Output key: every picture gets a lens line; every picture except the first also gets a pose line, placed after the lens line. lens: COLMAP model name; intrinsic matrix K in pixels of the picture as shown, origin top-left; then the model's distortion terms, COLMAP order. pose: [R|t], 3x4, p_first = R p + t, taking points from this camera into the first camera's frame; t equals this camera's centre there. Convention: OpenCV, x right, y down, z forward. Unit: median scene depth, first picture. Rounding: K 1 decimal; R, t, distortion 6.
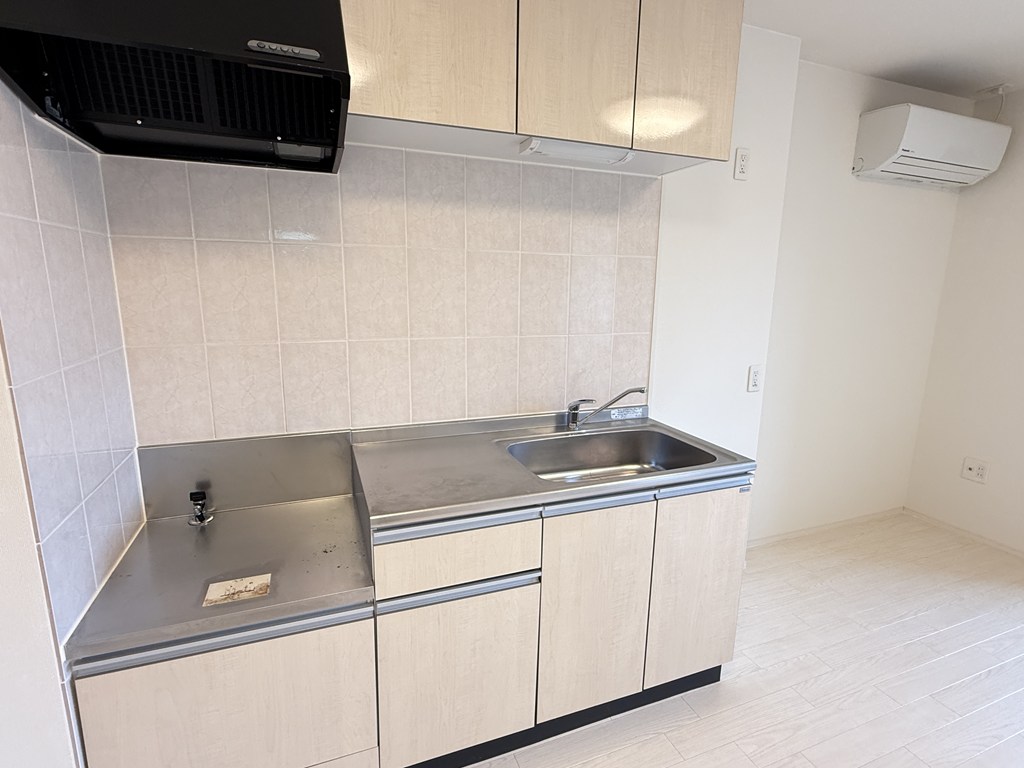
lens RADIAL K [[510.3, 0, 514.7], [0, 510.3, 384.6], [0, 0, 1]] dist [0.000162, -0.000324]
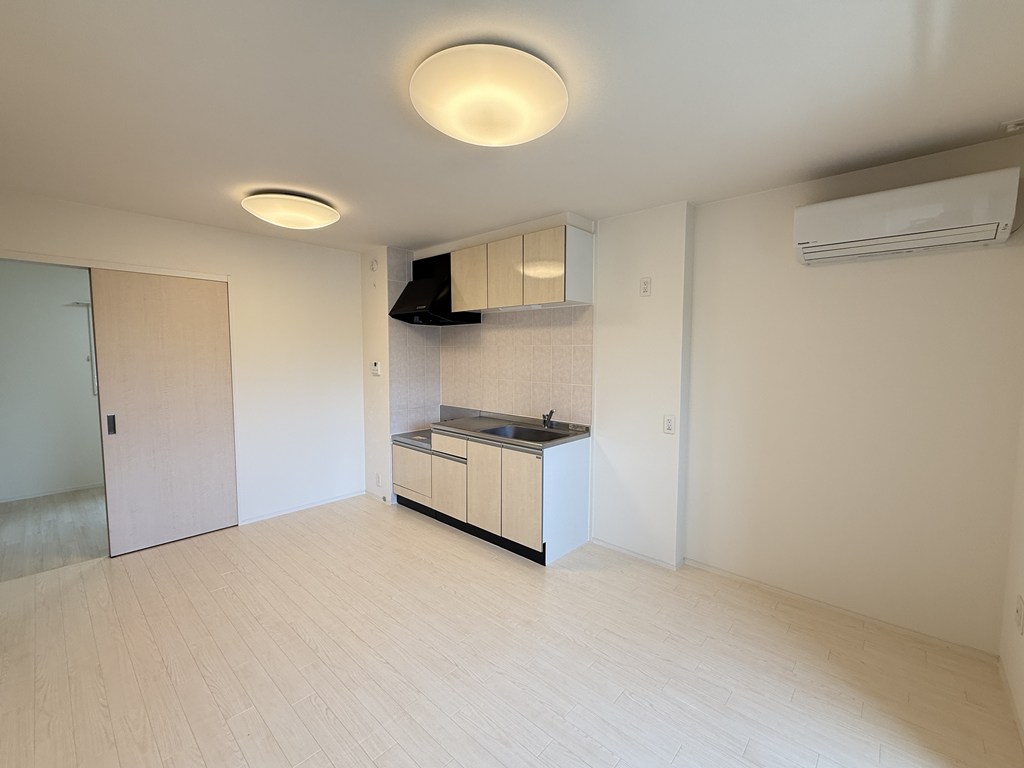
lens RADIAL K [[434.7, 0, 506.6], [0, 434.7, 382.1], [0, 0, 1]] dist [-0.000718, 0.000679]
pose [[0.434298, 0.048222, -0.899478, 1.739962], [-0.172545, 0.984528, -0.030528, -0.016287], [0.884089, 0.168459, 0.435899, 0.060981]]
